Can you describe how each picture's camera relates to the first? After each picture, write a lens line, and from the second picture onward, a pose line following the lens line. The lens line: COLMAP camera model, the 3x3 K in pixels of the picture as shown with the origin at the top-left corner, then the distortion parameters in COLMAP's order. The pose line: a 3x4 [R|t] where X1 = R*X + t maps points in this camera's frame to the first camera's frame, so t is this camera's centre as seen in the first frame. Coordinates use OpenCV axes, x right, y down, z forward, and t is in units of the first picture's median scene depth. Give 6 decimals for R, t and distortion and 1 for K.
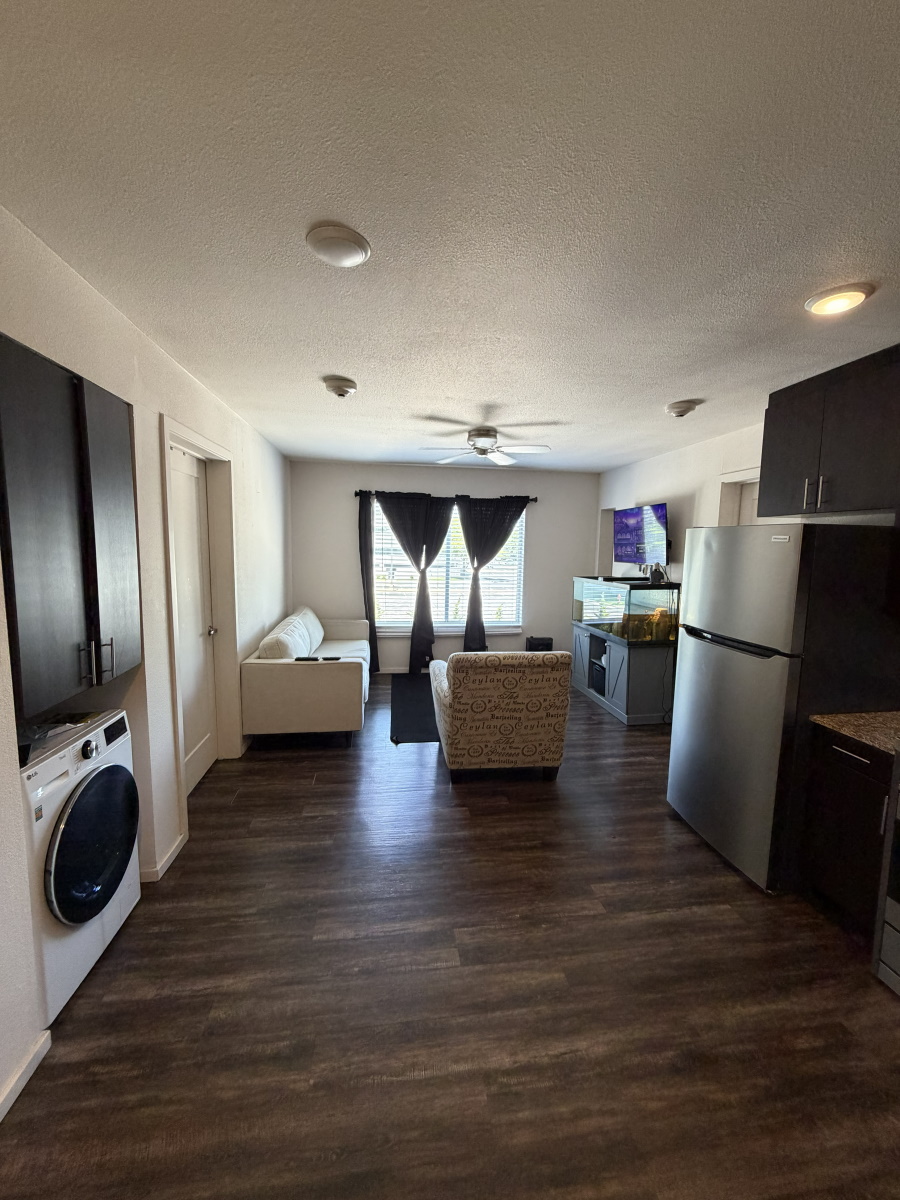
lens RADIAL K [[474.8, 0, 448.3], [0, 474.8, 599.5], [0, 0, 1]] dist [0.000496, 0.000232]
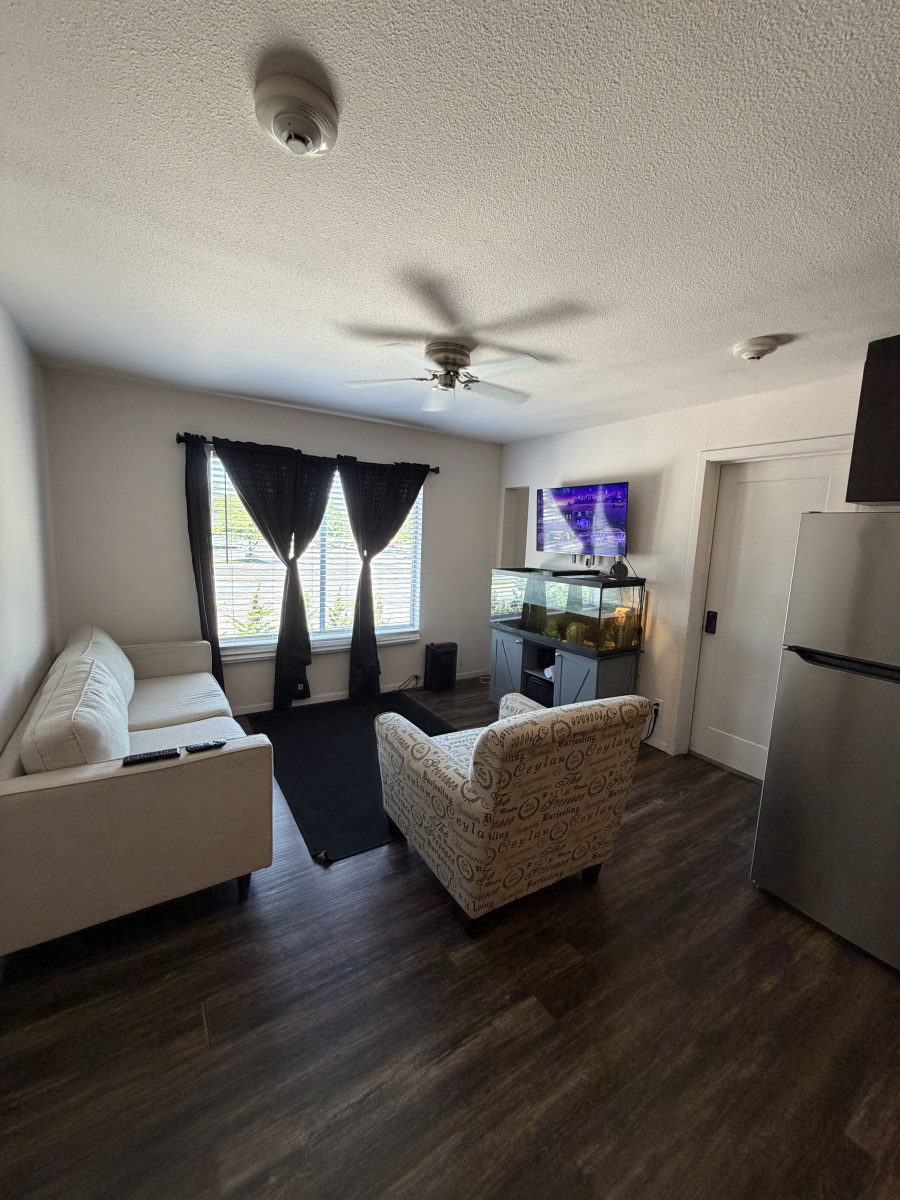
lens RADIAL K [[474.8, 0, 447.5], [0, 474.8, 599.3], [0, 0, 1]] dist [0.000496, 0.000232]
pose [[0.907730, -0.039431, 0.417698, -0.256271], [0.023938, 0.998820, 0.042267, -0.056534], [-0.418872, -0.028368, 0.907602, 0.512998]]
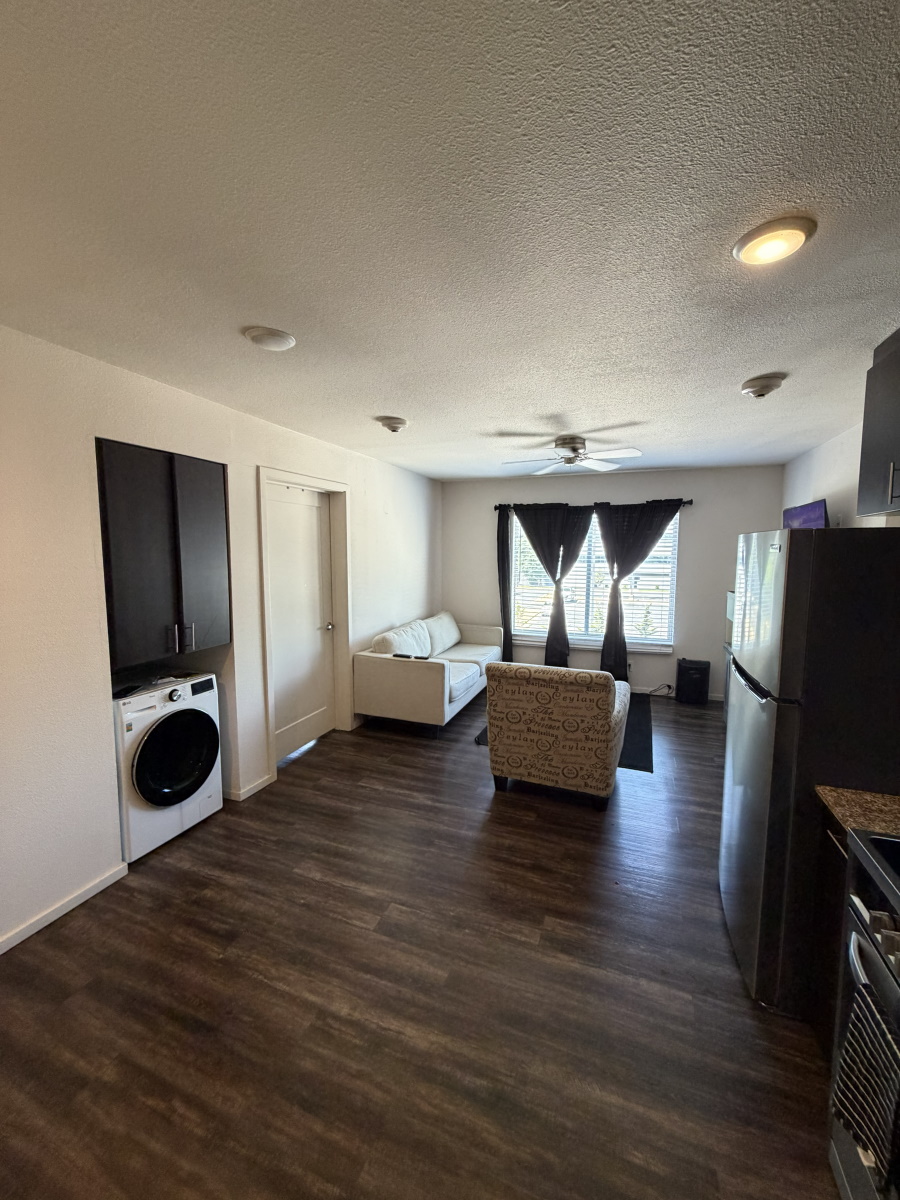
lens RADIAL K [[474.8, 0, 449.0], [0, 474.8, 599.5], [0, 0, 1]] dist [0.000496, 0.000232]
pose [[0.875787, 0.034451, -0.481467, 0.414292], [-0.043095, 0.999047, -0.006904, -0.010991], [0.480770, 0.026795, 0.876437, 0.043313]]
